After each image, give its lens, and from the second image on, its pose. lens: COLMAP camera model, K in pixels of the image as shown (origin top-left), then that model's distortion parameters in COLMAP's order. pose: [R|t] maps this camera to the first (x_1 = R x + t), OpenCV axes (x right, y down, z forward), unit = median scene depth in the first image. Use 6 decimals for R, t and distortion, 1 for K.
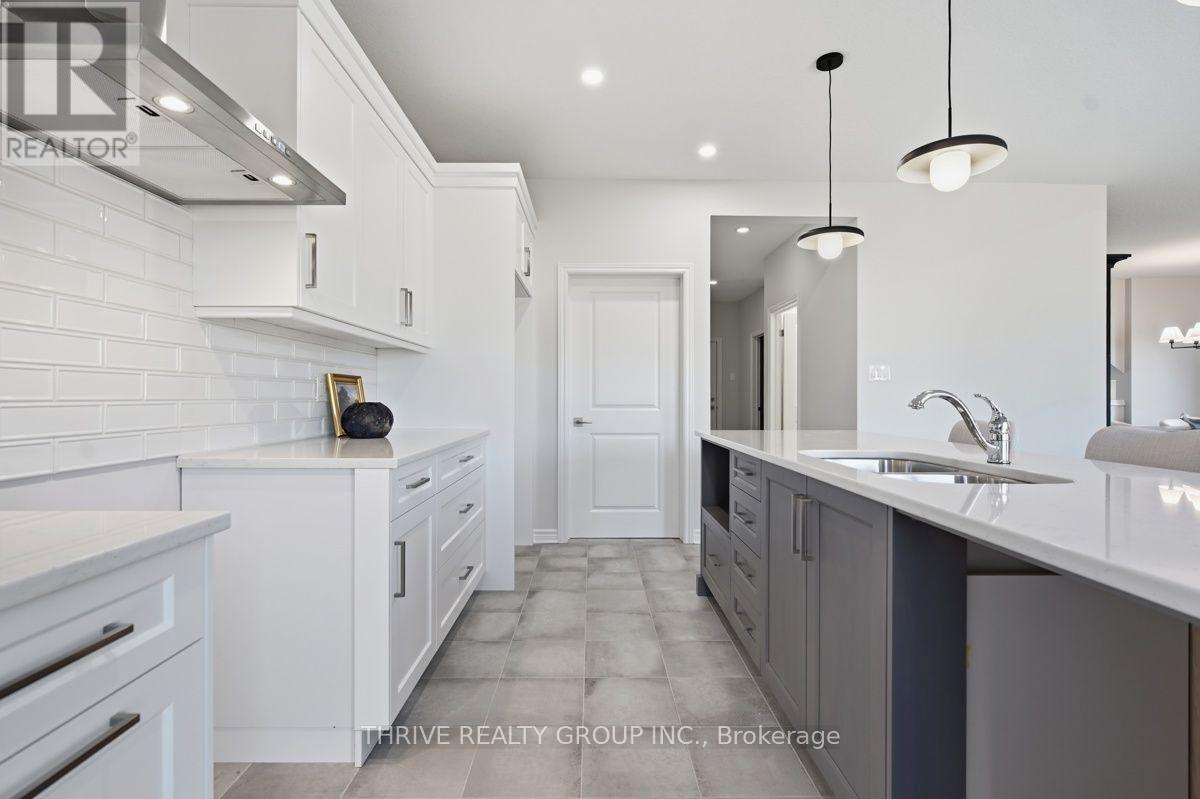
lens RADIAL K [[558.8, 0, 596.4], [0, 558.8, 398.4], [0, 0, 1]] dist [0.001261, 0.000380]
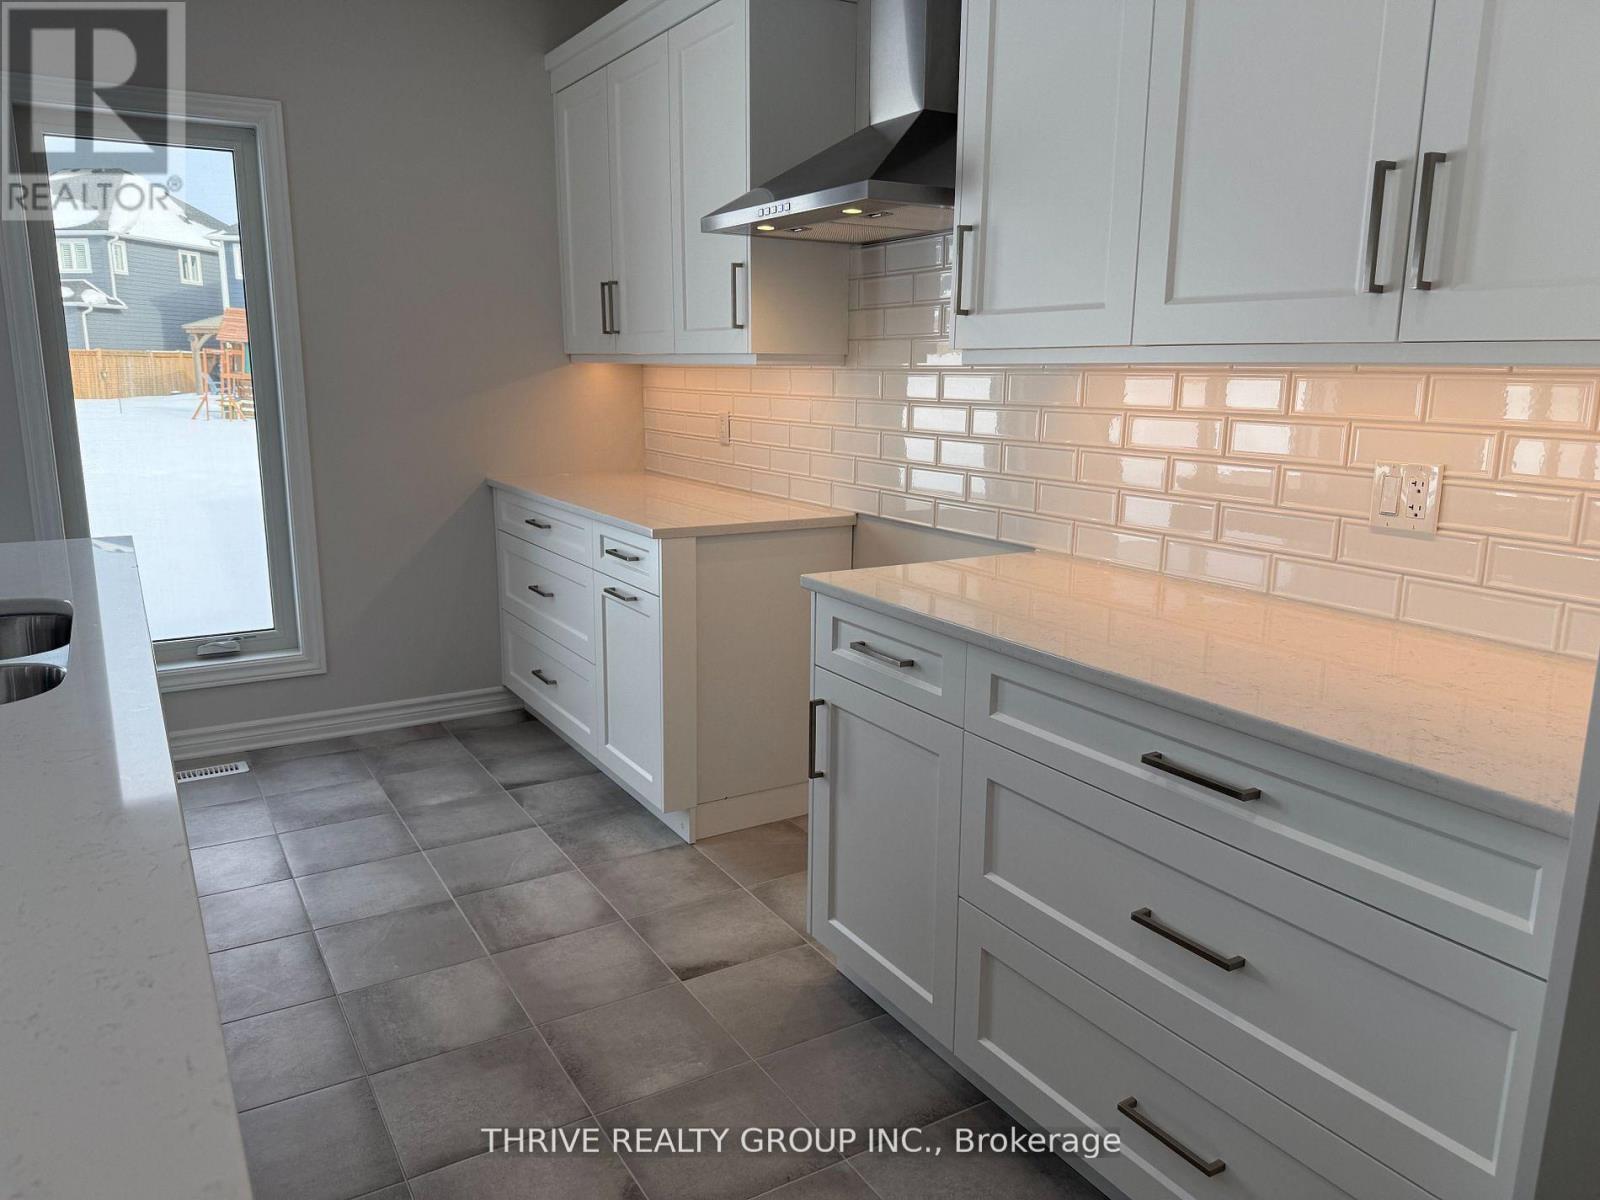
lens RADIAL K [[1123.5, 0, 795.5], [0, 1123.5, 605.7], [0, 0, 1]] dist [0.072290, -0.135472]
pose [[-0.867982, 0.093940, -0.487630, 0.226302], [-0.010342, 0.978312, 0.206877, -0.095420], [0.496488, 0.184609, -0.848186, 1.441607]]
